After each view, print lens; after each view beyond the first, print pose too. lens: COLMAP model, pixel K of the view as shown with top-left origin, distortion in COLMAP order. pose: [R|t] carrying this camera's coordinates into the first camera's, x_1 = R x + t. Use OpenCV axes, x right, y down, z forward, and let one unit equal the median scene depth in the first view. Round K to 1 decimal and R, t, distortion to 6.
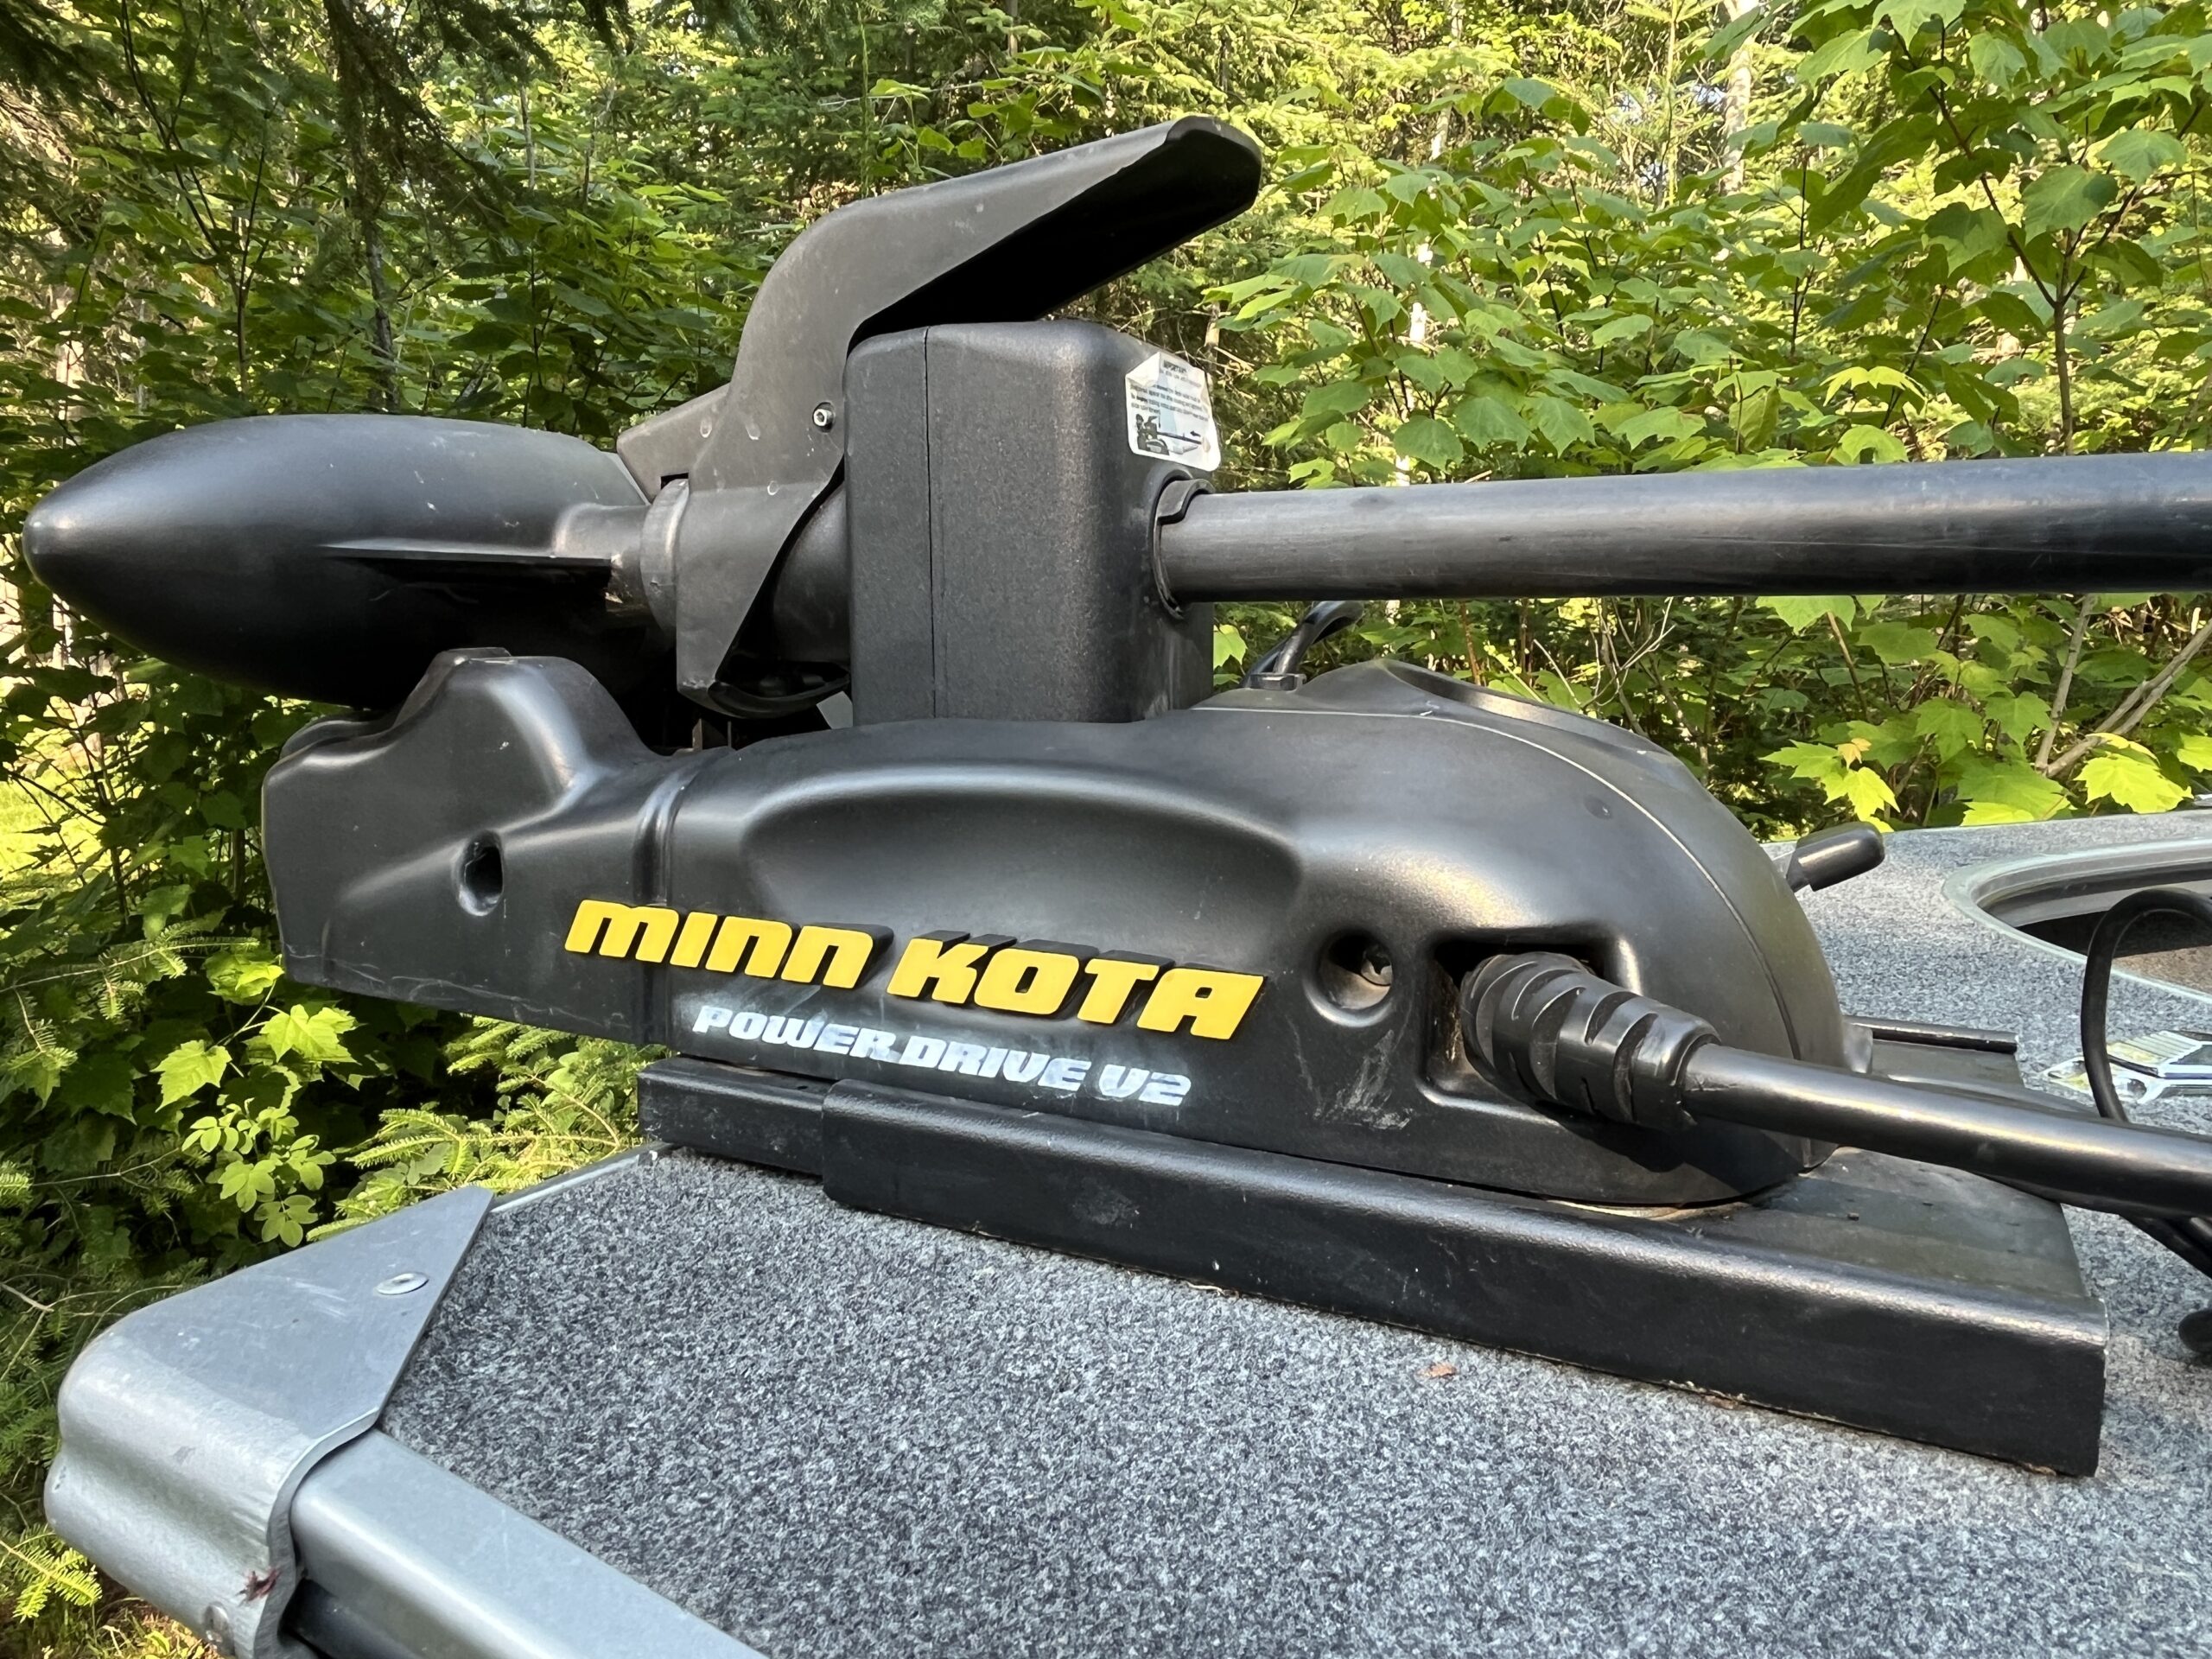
lens RADIAL K [[1515.8, 0, 1106.0], [0, 1515.8, 829.5], [0, 0, 1]] dist [0.003912, 0.000136]
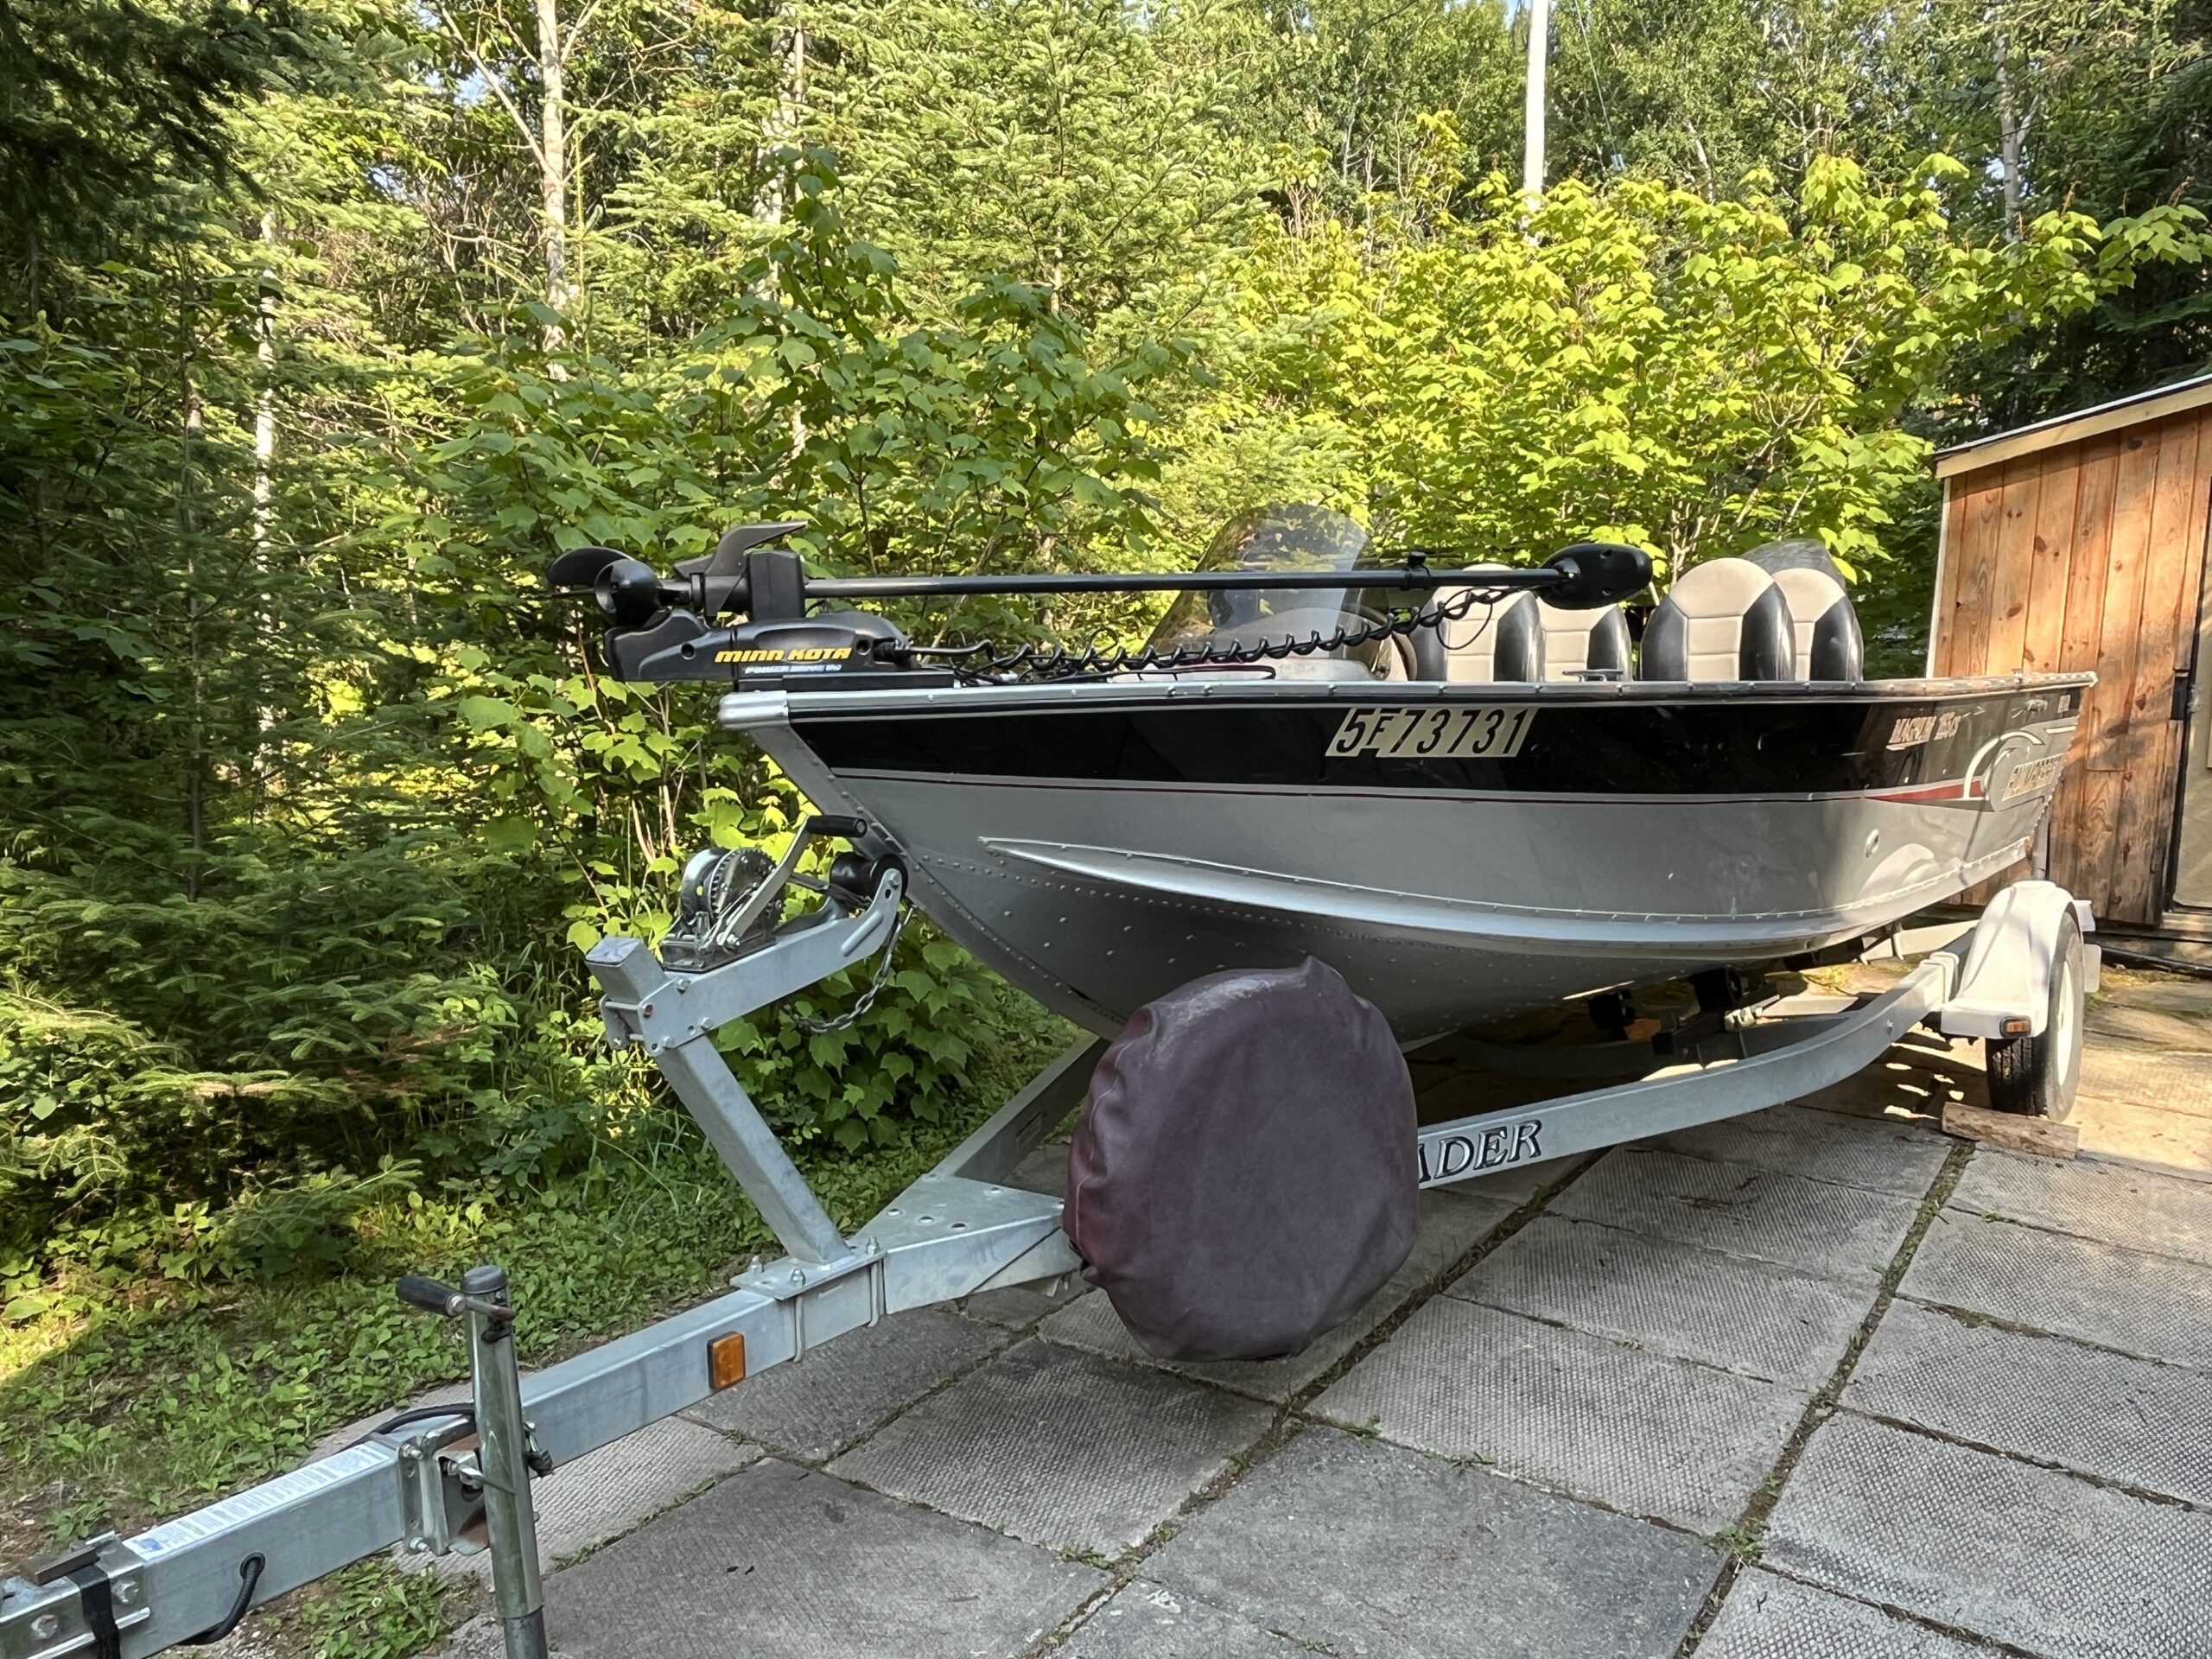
lens RADIAL K [[1681.4, 0, 1106.0], [0, 1681.4, 829.5], [0, 0, 1]] dist [0.002137, -0.002710]
pose [[0.743617, -0.086487, 0.662989, -3.511760], [0.126205, 0.991930, -0.012156, 0.966171], [-0.656587, 0.092712, 0.748531, -4.572700]]
